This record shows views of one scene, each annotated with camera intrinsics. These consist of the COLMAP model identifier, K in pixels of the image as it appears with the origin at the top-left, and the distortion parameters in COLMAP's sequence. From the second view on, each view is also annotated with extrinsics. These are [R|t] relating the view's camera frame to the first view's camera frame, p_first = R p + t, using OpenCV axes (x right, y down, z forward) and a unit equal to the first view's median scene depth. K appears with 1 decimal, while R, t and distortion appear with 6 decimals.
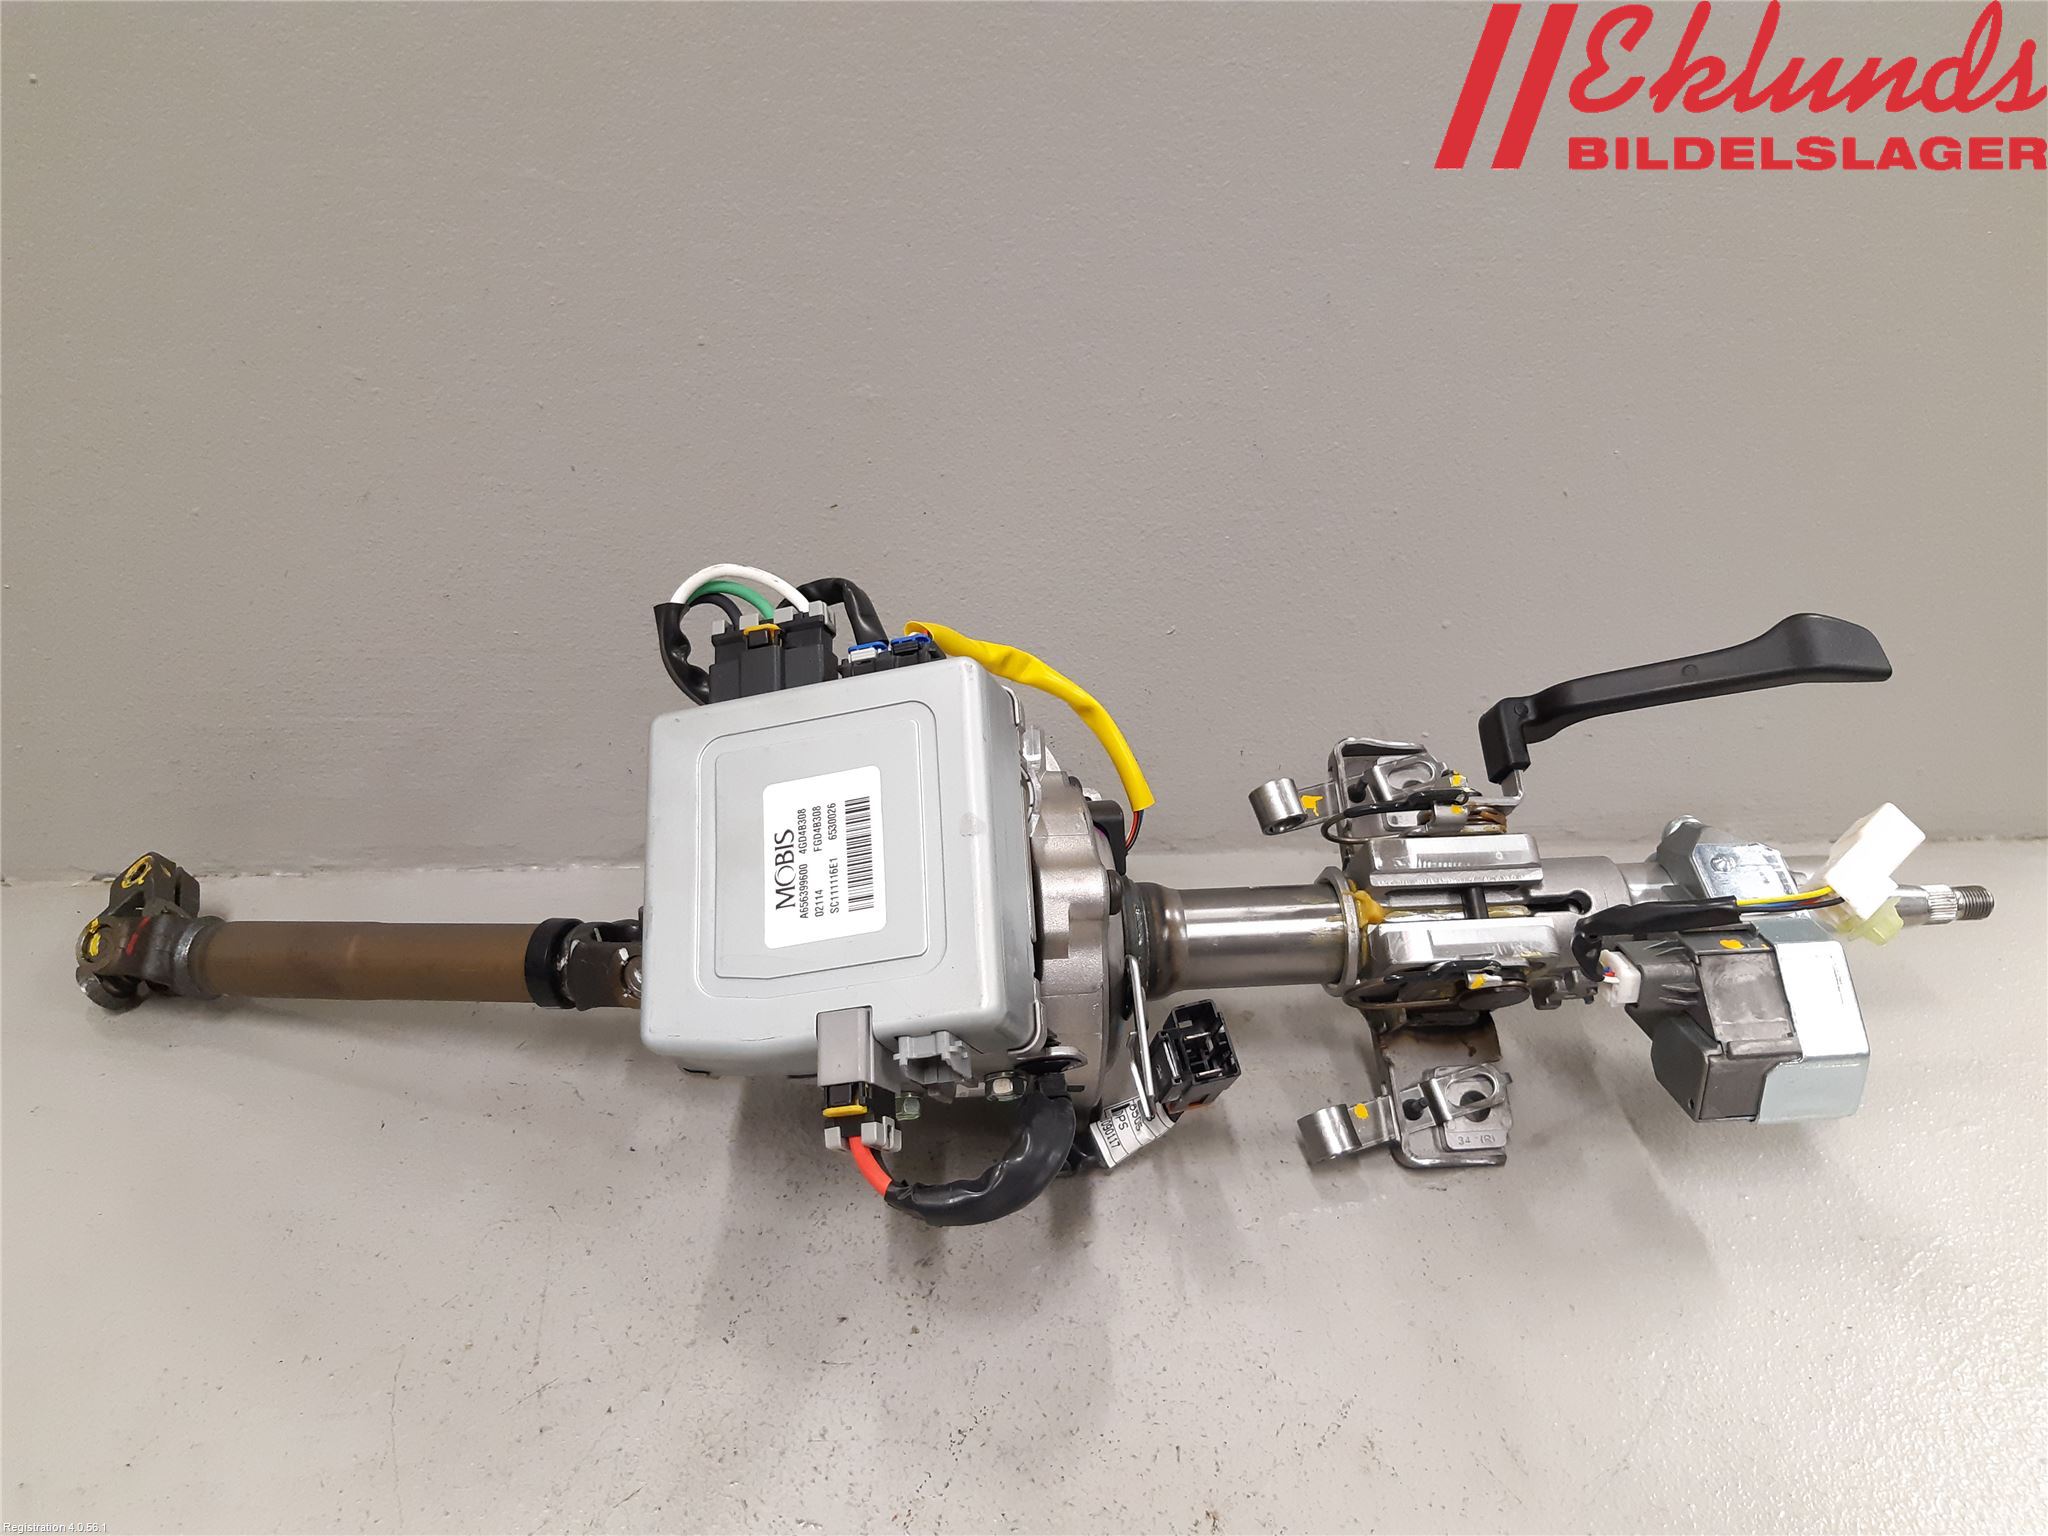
lens RADIAL K [[1629.1, 0, 1024.0], [0, 1629.1, 768.0], [0, 0, 1]] dist [-0.009487, 0.001119]
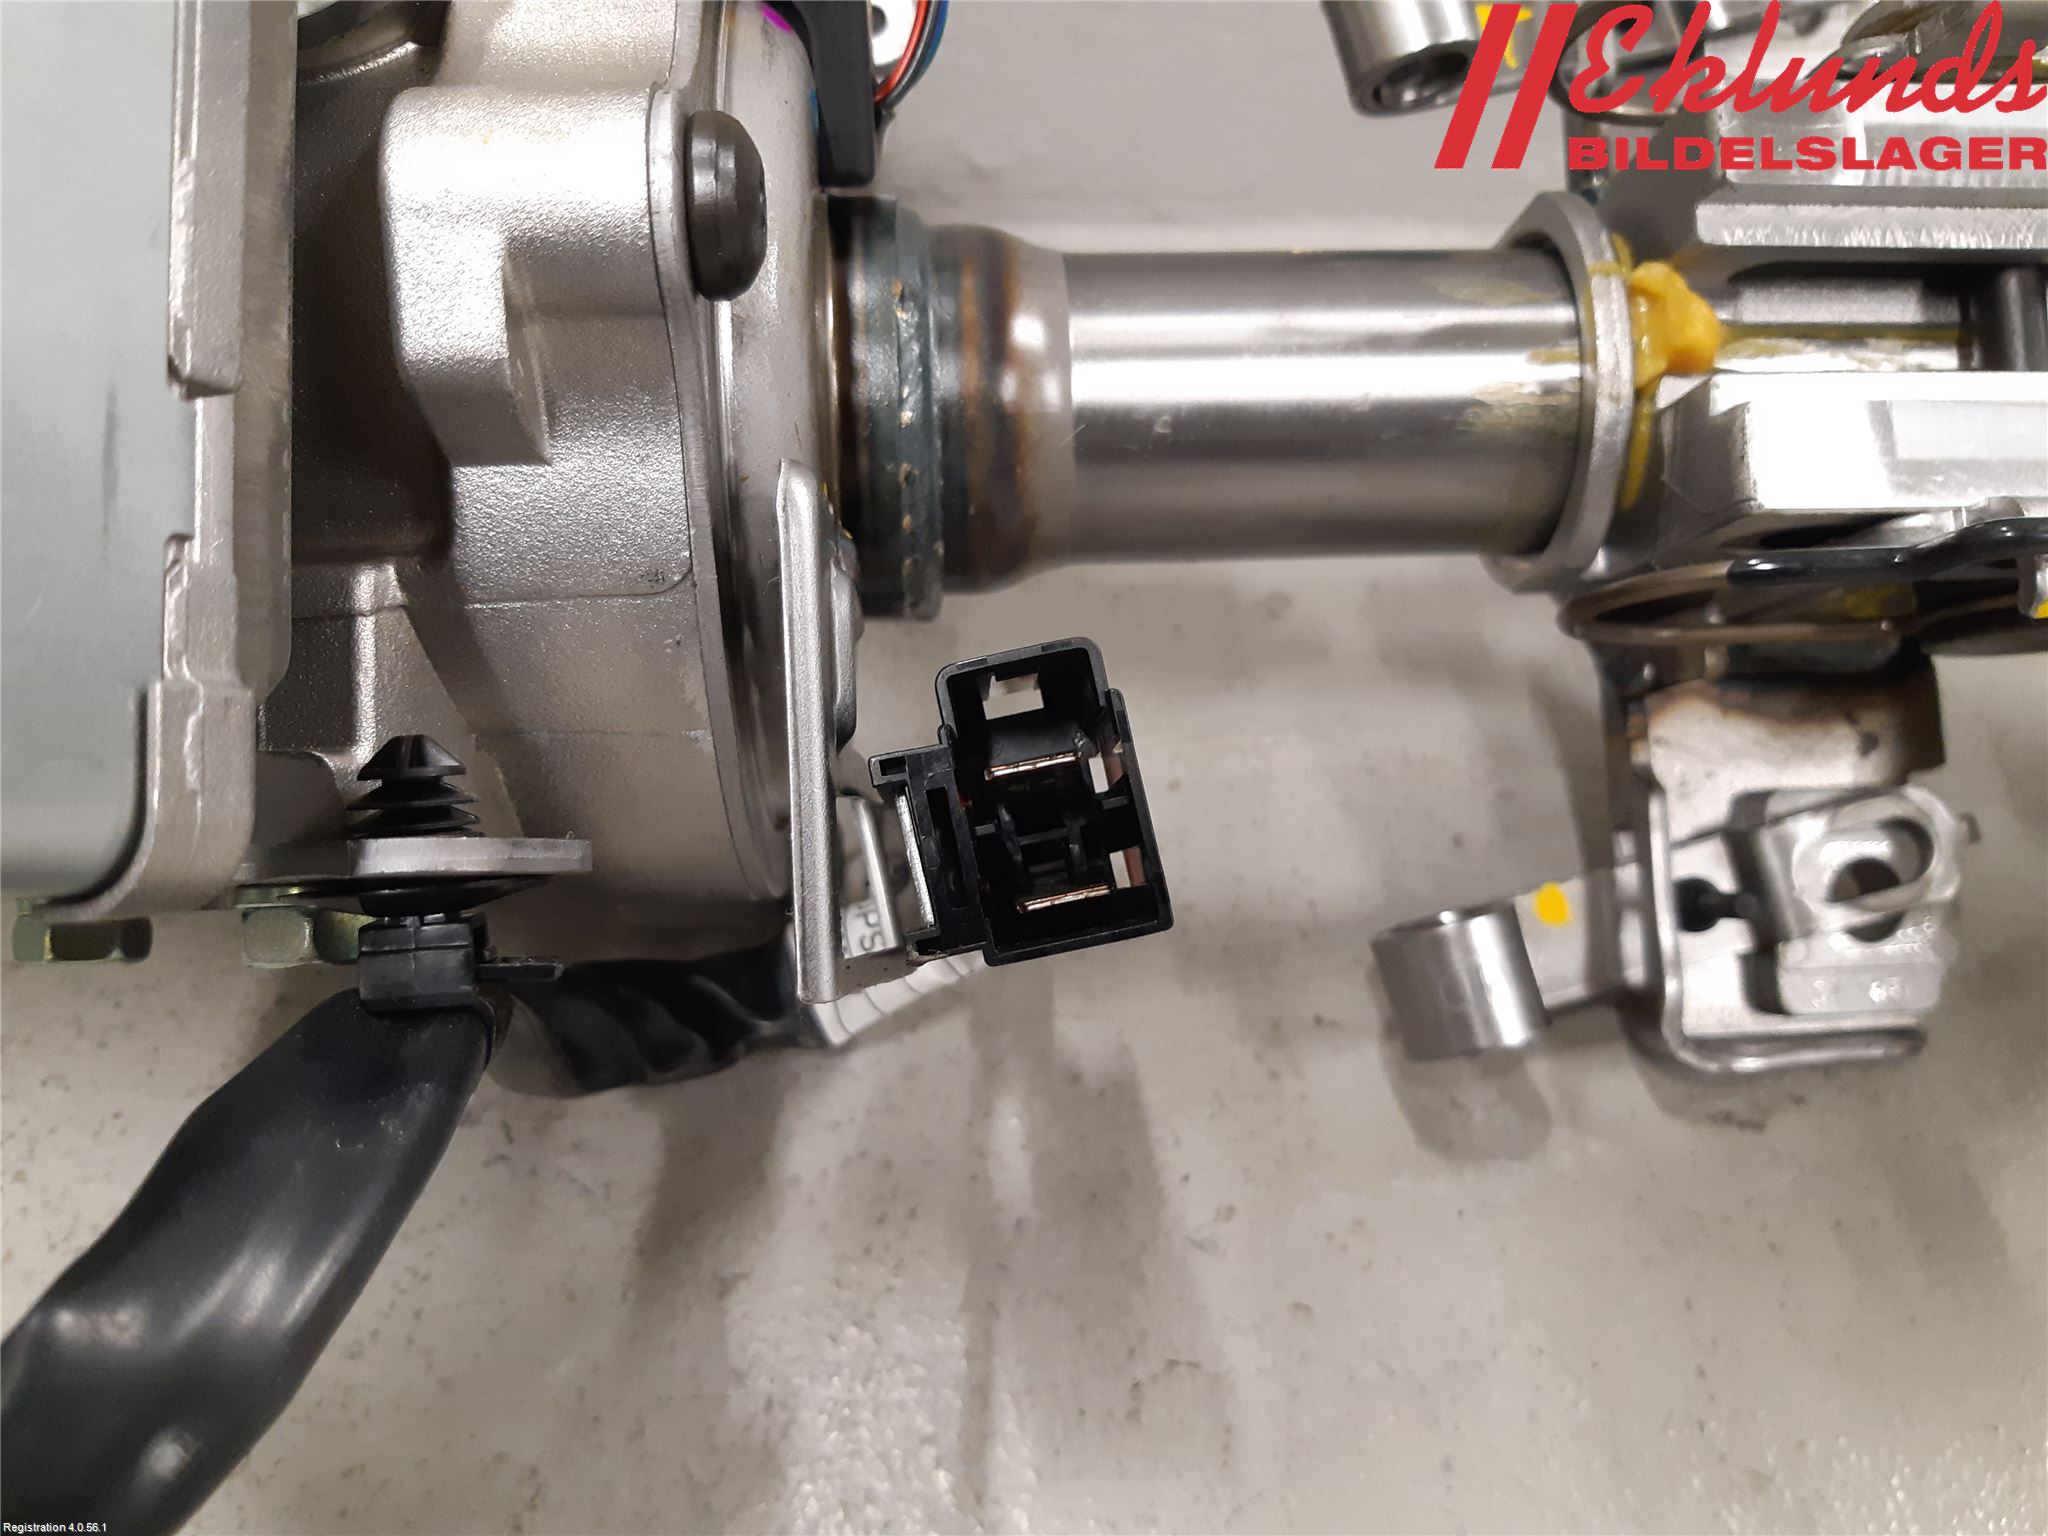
lens RADIAL K [[1605.2, 0, 989.3], [0, 1605.2, 769.8], [0, 0, 1]] dist [-0.010766, -0.008928]
pose [[0.996631, 0.043588, -0.069469, 0.107697], [-0.019277, 0.947844, 0.318153, 0.072463], [0.079714, -0.315742, 0.945491, 0.676107]]
